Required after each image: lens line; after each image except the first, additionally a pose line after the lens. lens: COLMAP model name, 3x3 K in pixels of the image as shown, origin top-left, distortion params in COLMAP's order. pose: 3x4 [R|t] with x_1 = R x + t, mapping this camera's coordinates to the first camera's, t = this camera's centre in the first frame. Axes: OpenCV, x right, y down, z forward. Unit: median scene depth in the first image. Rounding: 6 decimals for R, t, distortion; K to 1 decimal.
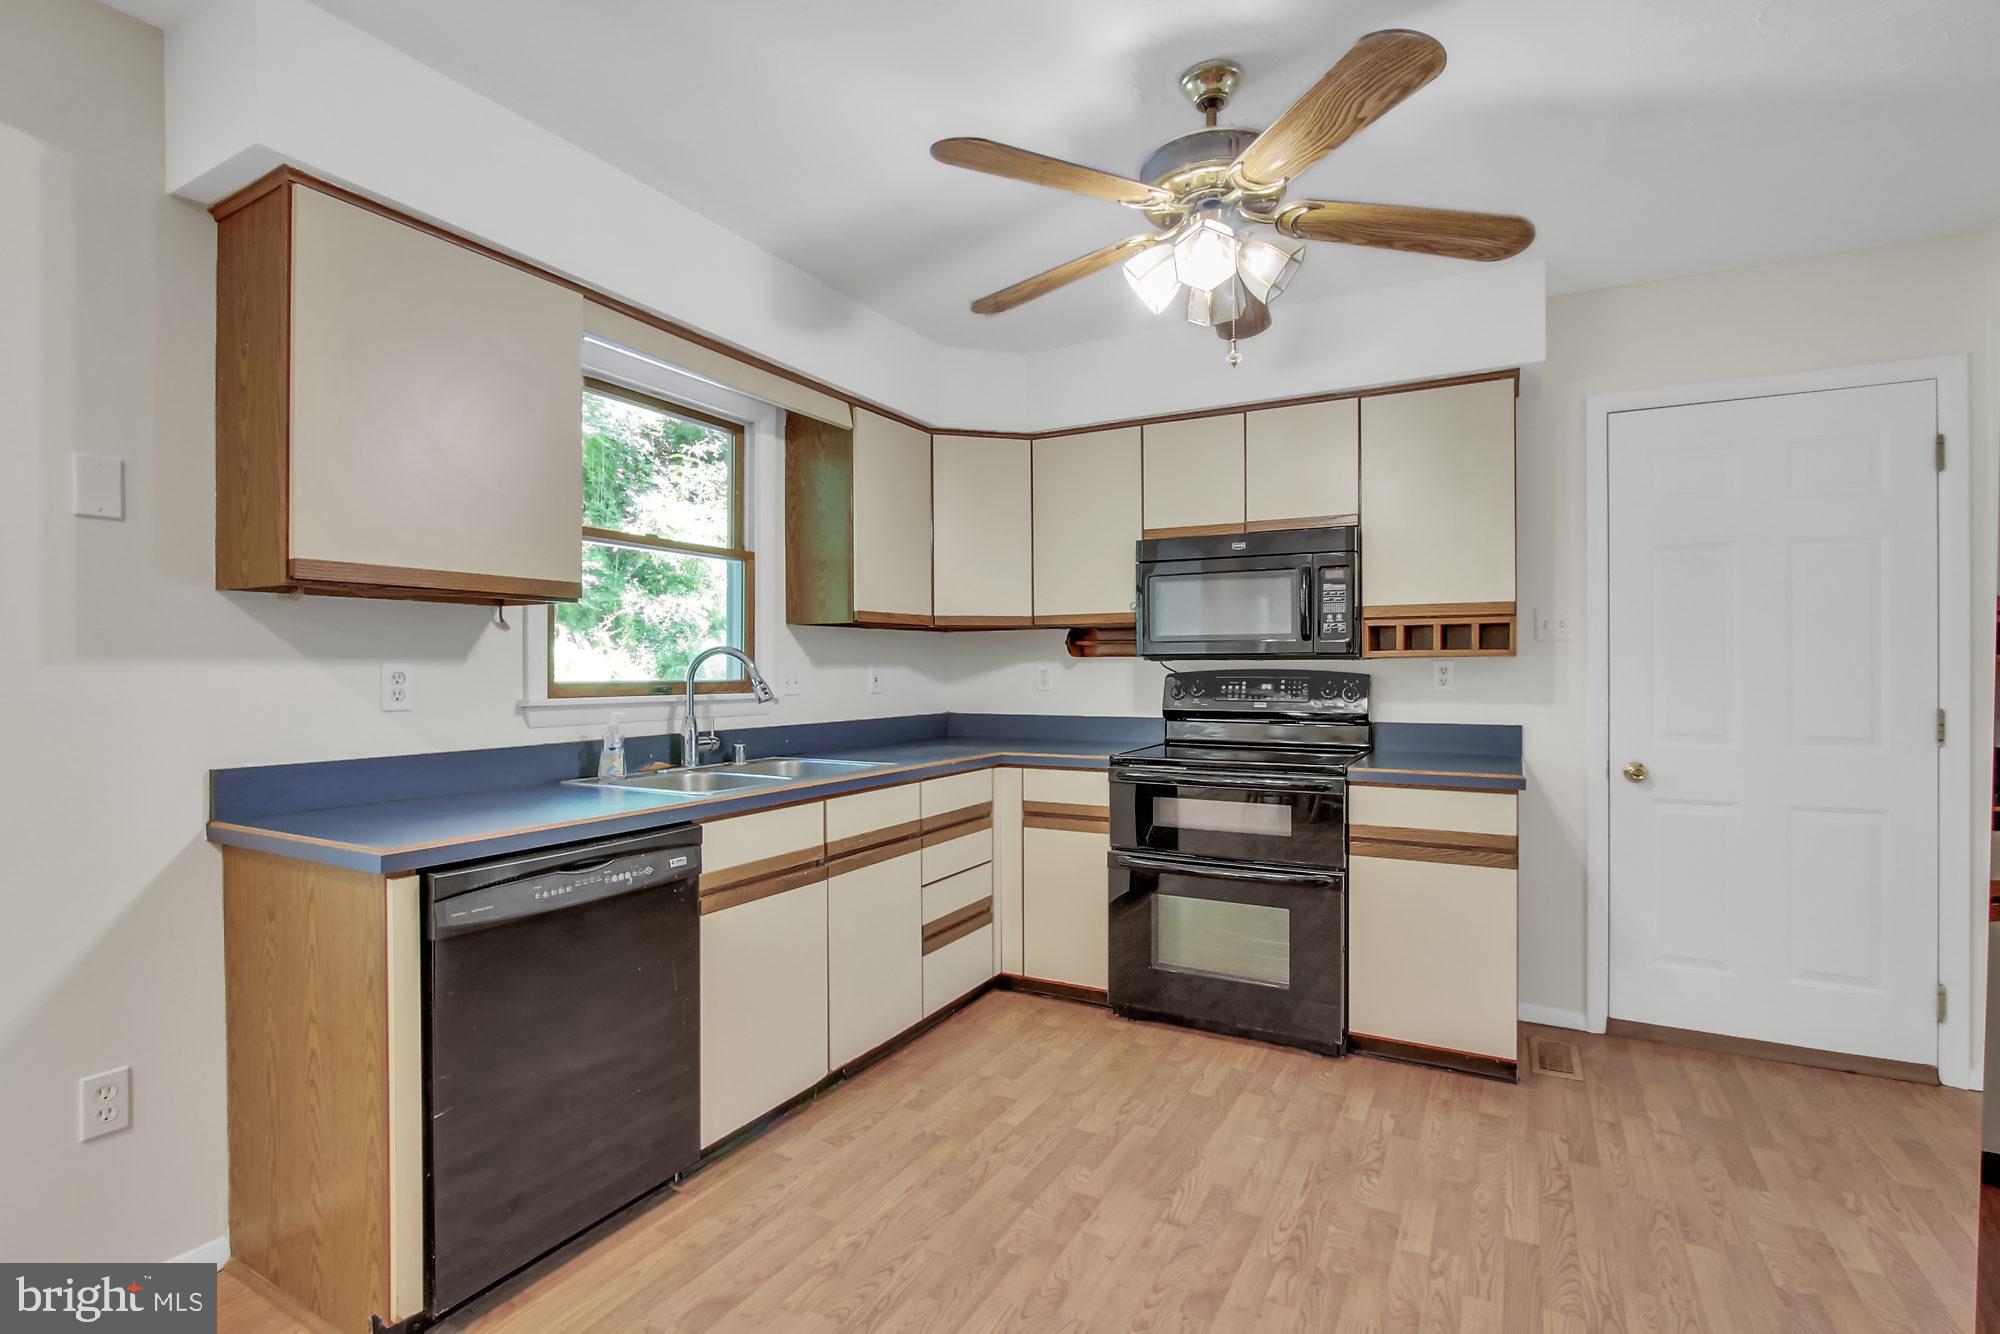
lens RADIAL K [[934.4, 0, 995.4], [0, 934.4, 675.3], [0, 0, 1]] dist [-0.011149, 0.000091]
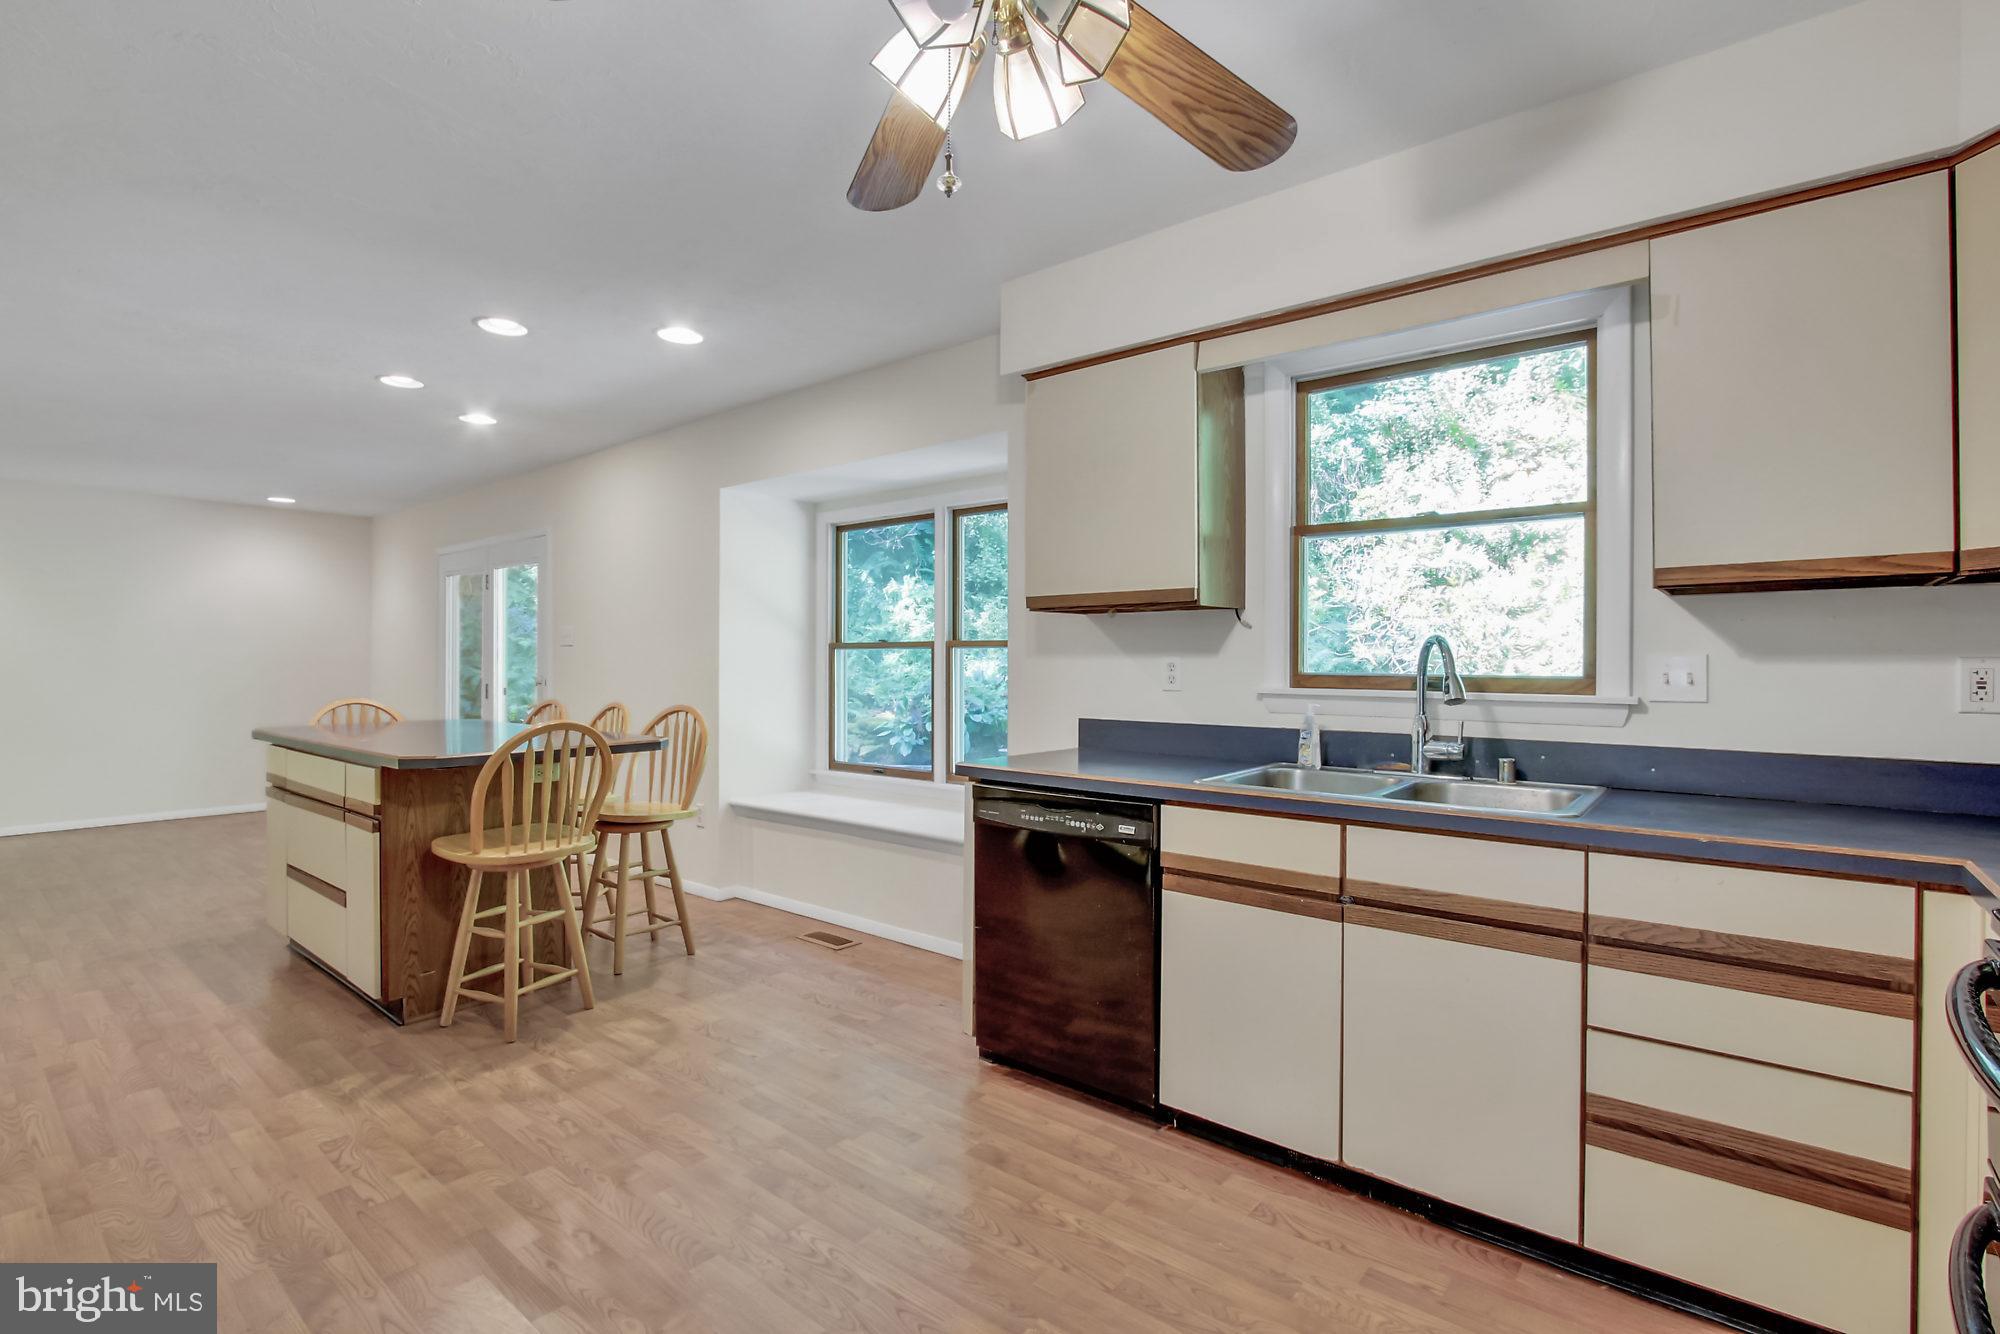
lens RADIAL K [[934.4, 0, 995.1], [0, 934.4, 657.8], [0, 0, 1]] dist [-0.011149, 0.000091]
pose [[-0.187811, 0.003998, -0.982197, 0.712049], [-0.003132, 0.999984, 0.004669, -0.015384], [0.982200, 0.003953, -0.187795, 0.911003]]
